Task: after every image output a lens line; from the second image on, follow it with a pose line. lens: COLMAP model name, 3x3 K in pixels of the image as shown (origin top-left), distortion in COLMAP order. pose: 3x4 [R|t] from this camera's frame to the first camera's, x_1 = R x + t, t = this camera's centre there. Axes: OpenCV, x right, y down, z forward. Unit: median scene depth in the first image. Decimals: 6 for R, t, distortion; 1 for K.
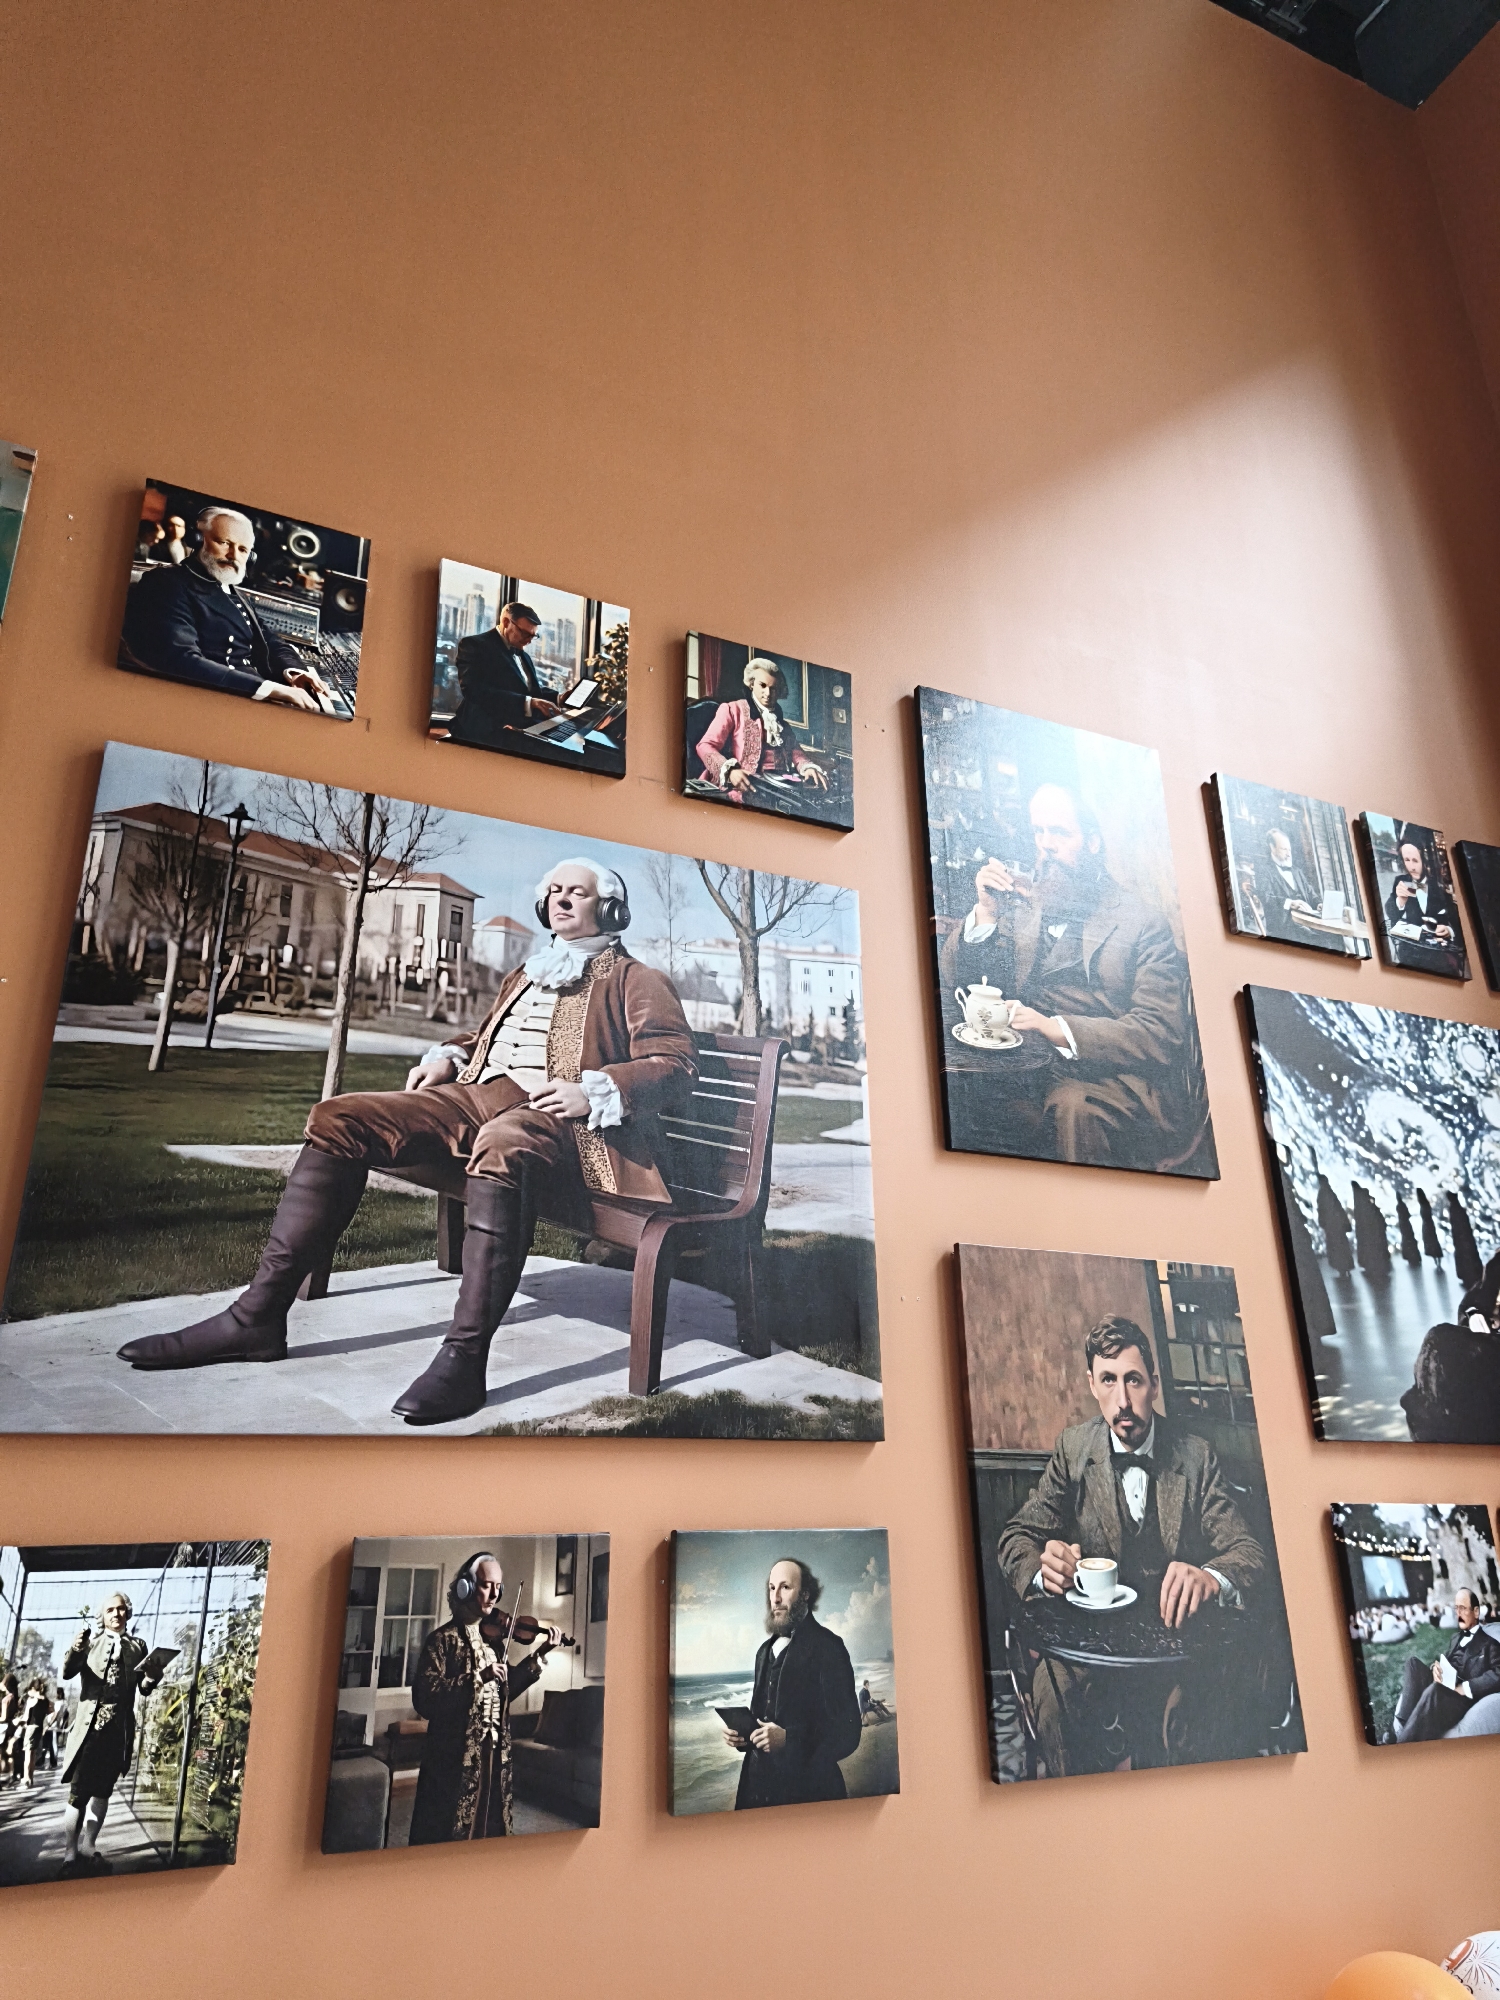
lens RADIAL K [[1317.1, 0, 747.3], [0, 1317.1, 990.8], [0, 0, 1]] dist [0.064139, -0.050383]
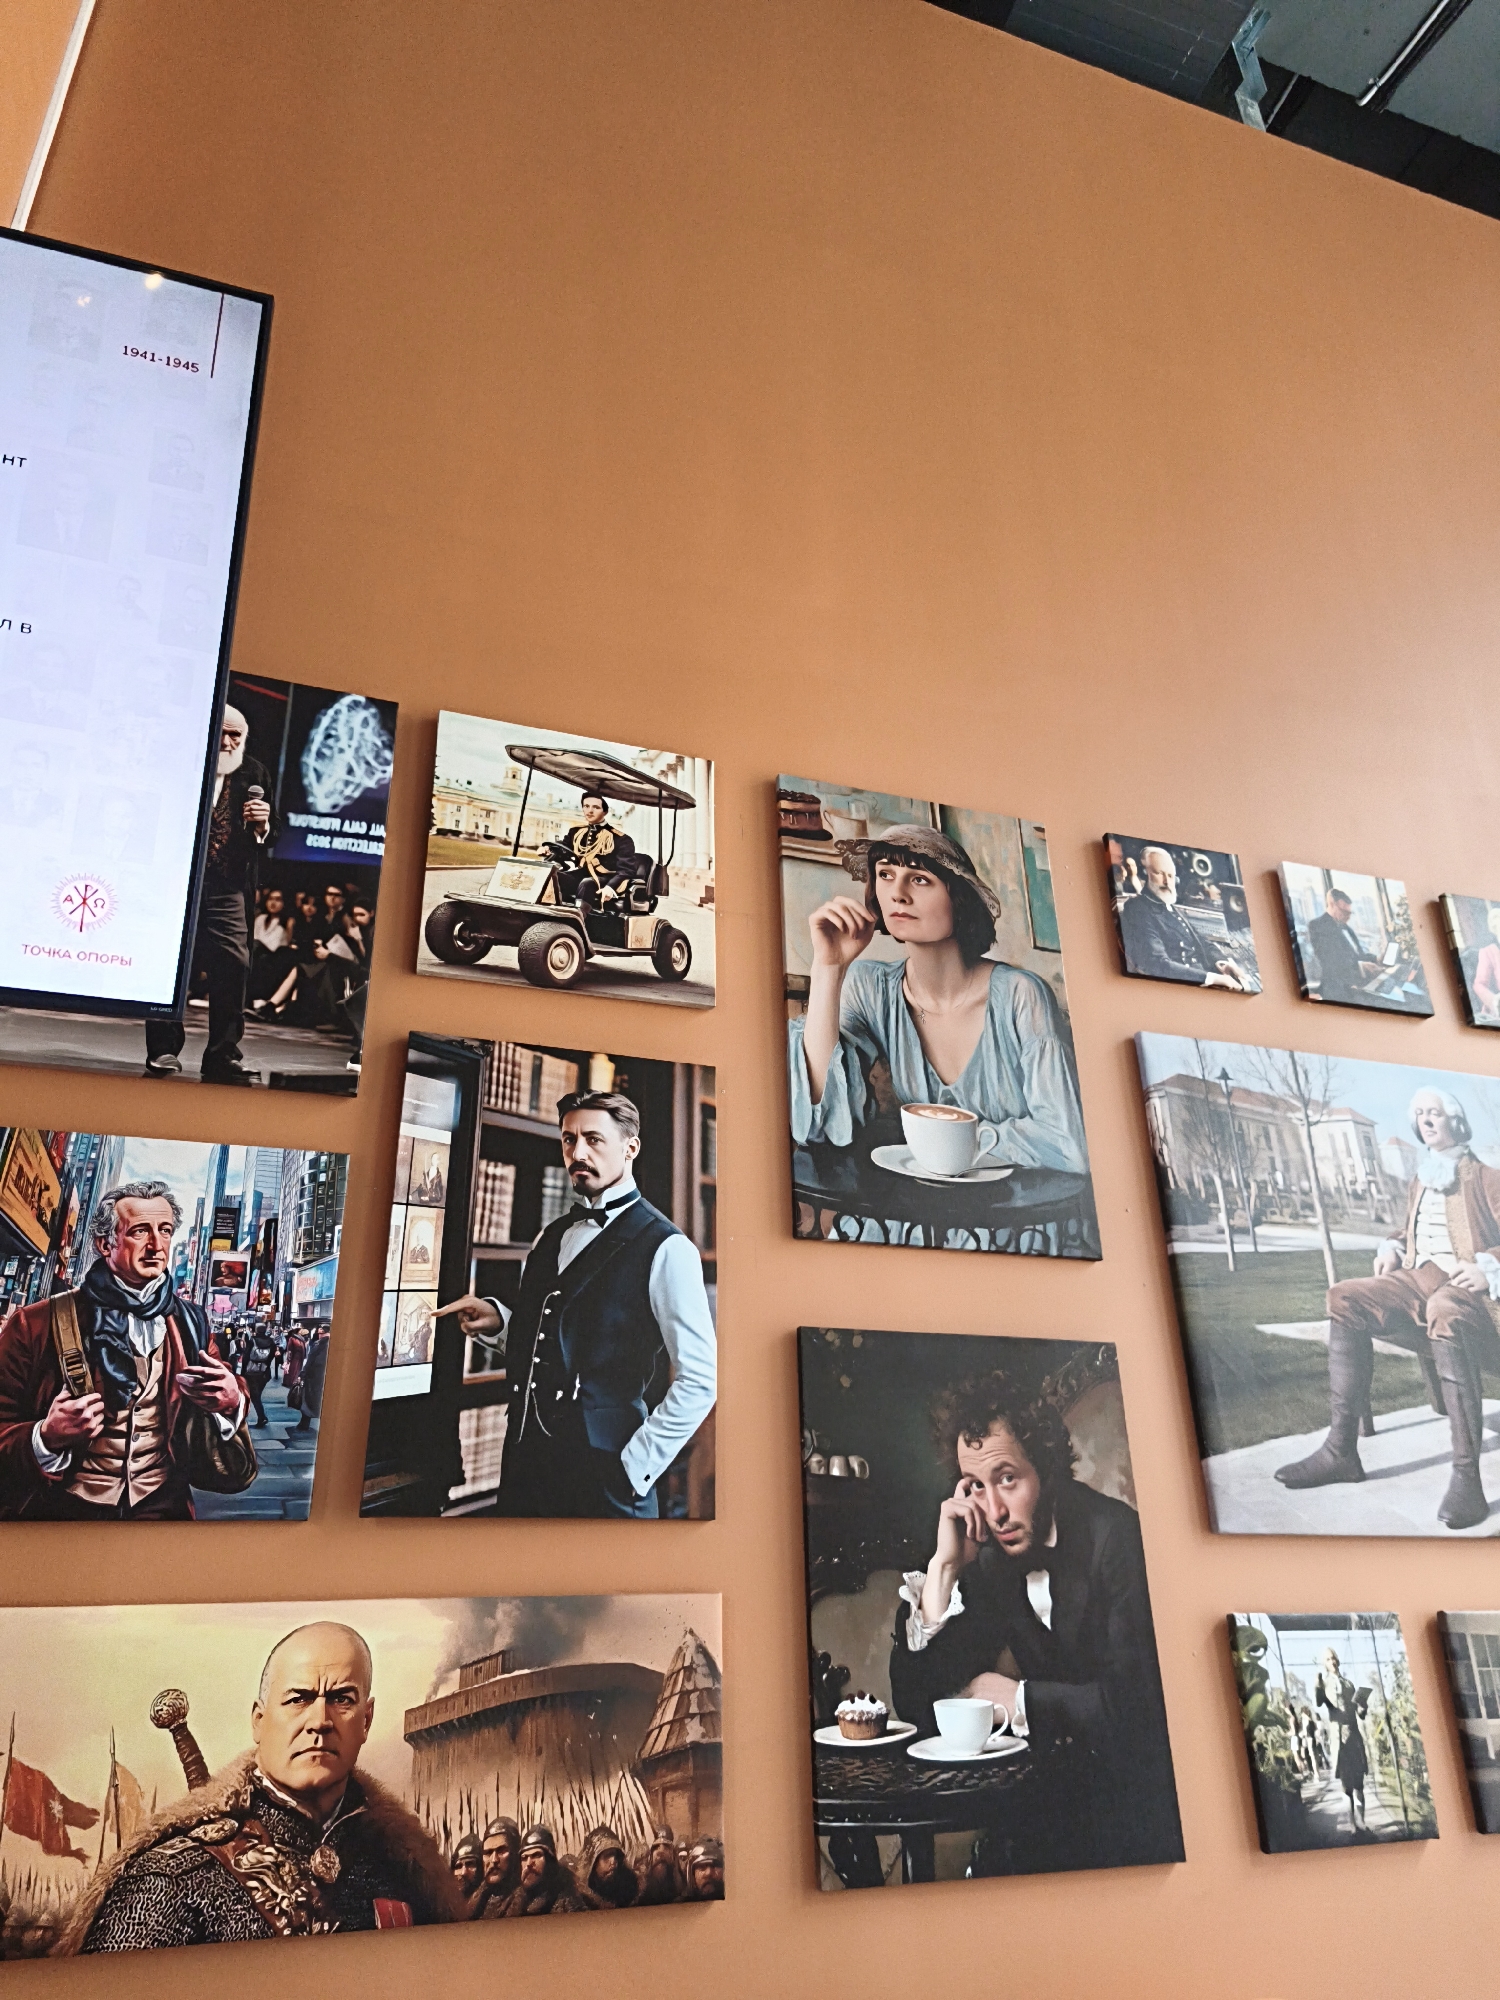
lens RADIAL K [[1317.1, 0, 719.3], [0, 1317.1, 956.2], [0, 0, 1]] dist [0.064139, -0.050383]
pose [[0.994542, -0.043389, -0.094889, -0.804830], [0.038025, 0.997614, -0.057629, -0.206378], [0.097163, 0.053706, 0.993818, -0.473283]]
